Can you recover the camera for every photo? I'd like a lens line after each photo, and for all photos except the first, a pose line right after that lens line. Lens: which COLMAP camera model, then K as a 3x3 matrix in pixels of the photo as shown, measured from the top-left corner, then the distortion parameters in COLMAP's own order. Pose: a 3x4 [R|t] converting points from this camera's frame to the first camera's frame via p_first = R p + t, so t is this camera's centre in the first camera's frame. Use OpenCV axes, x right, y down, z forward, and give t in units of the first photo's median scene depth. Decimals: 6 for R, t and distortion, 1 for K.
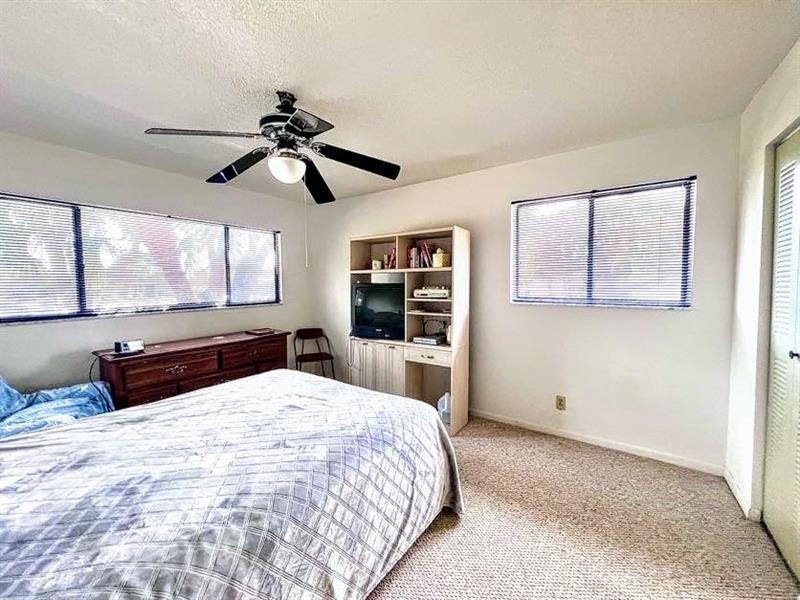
lens RADIAL K [[322.7, 0, 398.7], [0, 322.7, 296.8], [0, 0, 1]] dist [0.001394, 0.000464]
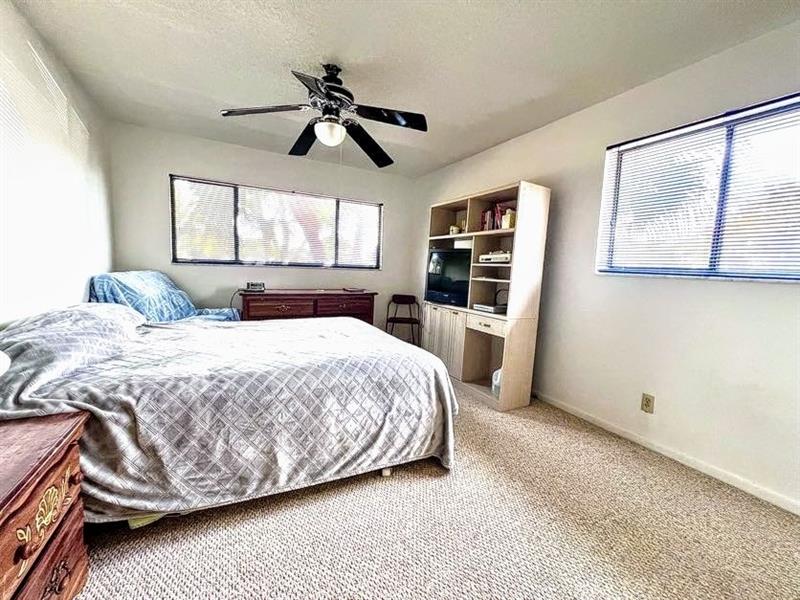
lens RADIAL K [[322.7, 0, 397.3], [0, 322.7, 296.7], [0, 0, 1]] dist [0.001394, 0.000464]
pose [[0.890274, 0.086464, -0.447143, 0.295775], [-0.069036, 0.996088, 0.055160, 0.073422], [0.450163, -0.018238, 0.892760, 0.043217]]
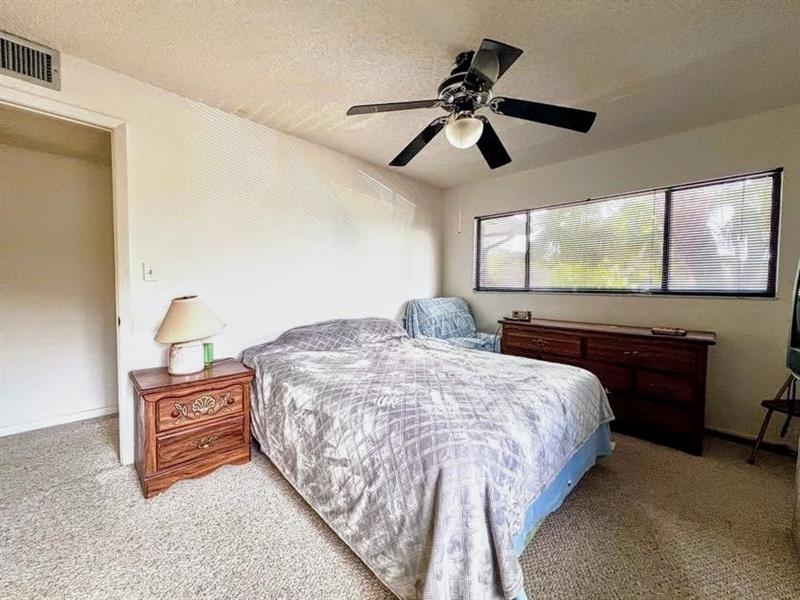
lens RADIAL K [[322.7, 0, 397.4], [0, 322.7, 296.8], [0, 0, 1]] dist [0.001394, 0.000464]
pose [[-0.166097, 0.045632, -0.985053, 0.452285], [-0.056033, 0.996878, 0.055628, 0.035792], [0.984516, 0.064435, -0.163022, 0.670753]]
